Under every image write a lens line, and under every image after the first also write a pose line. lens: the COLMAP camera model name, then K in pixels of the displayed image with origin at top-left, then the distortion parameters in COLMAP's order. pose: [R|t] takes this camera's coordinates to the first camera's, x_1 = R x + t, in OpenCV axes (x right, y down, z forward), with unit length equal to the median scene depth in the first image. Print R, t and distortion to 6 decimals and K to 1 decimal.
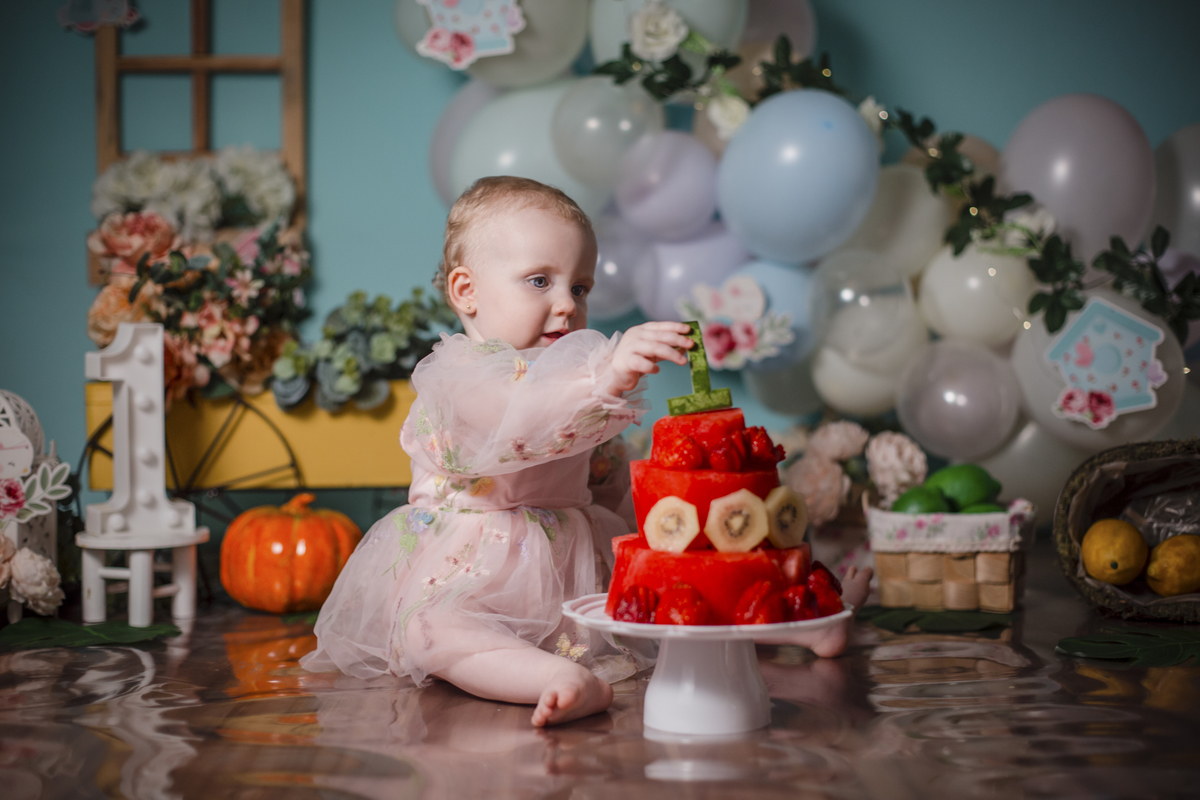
lens RADIAL K [[1725.5, 0, 600.2], [0, 1725.5, 396.3], [0, 0, 1]] dist [-0.153007, 0.089274]
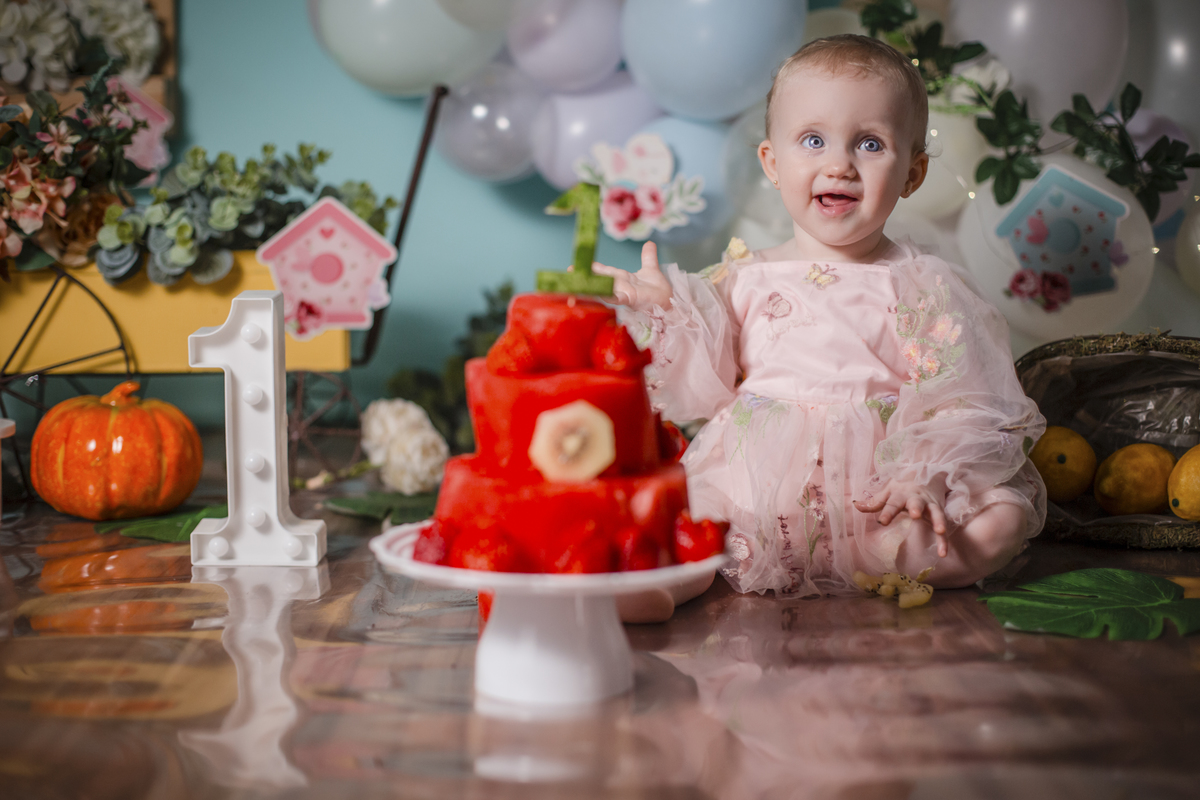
lens RADIAL K [[1752.0, 0, 605.2], [0, 1752.0, 401.9], [0, 0, 1]] dist [-0.146791, 0.011164]
pose [[0.999898, 0.010554, 0.009606, 0.059081], [-0.011305, 0.996578, 0.081884, -0.007395], [-0.008709, -0.081985, 0.996596, 0.121008]]
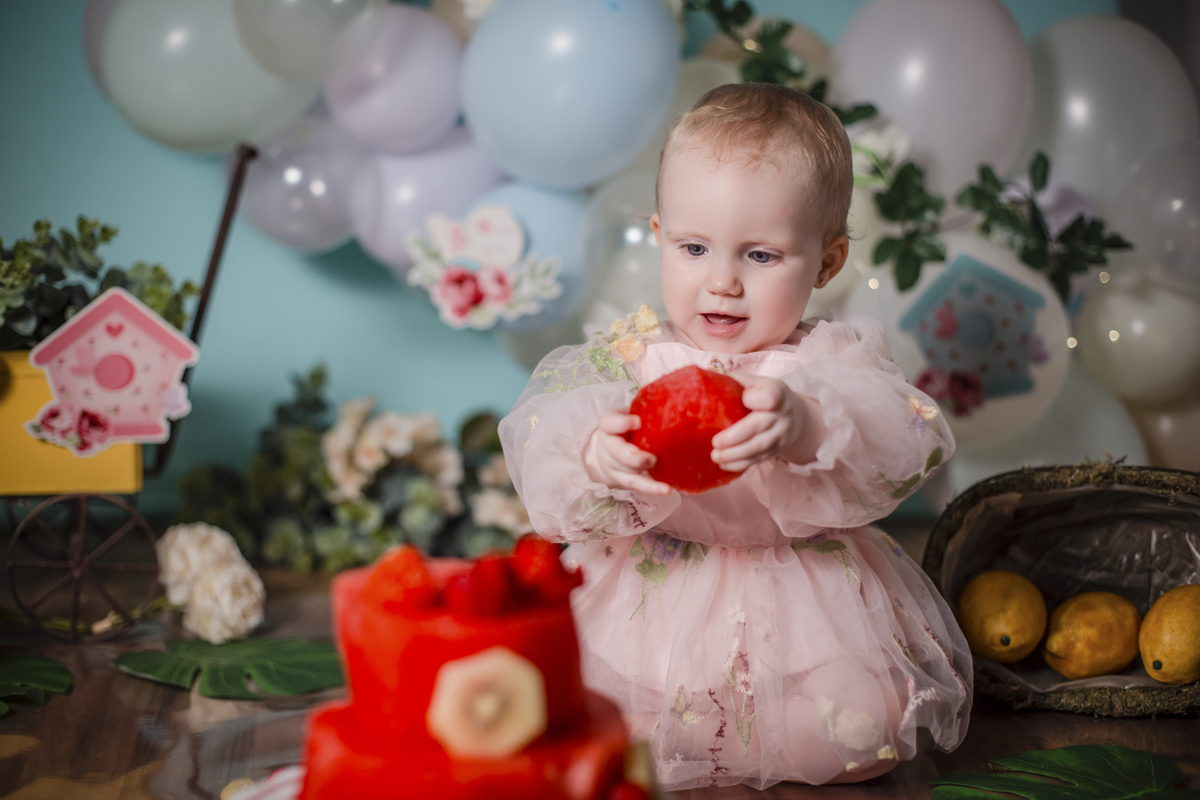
lens RADIAL K [[1736.9, 0, 600.0], [0, 1736.9, 400.0], [0, 0, 1]] dist [-0.147163, 0.024143]
pose [[0.989638, 0.004524, 0.143514, 0.023003], [-0.016108, 0.996692, 0.079661, -0.051072], [-0.142679, -0.081147, 0.986437, 0.273806]]
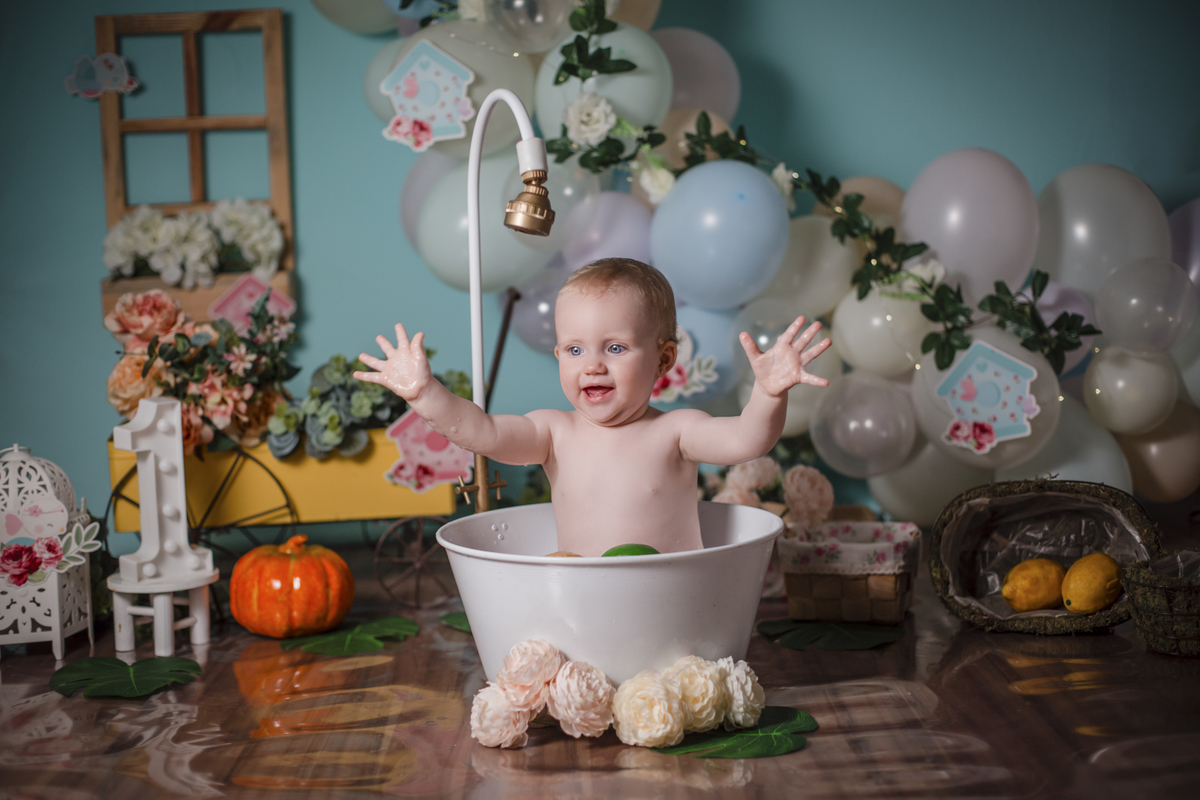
lens RADIAL K [[1731.8, 0, 614.0], [0, 1731.8, 391.3], [0, 0, 1]] dist [-0.173107, 0.191987]
pose [[0.999636, -0.026971, 0.001201, 0.044350], [0.026864, 0.998136, 0.054789, -0.097655], [-0.002677, -0.054737, 0.998497, -0.168907]]
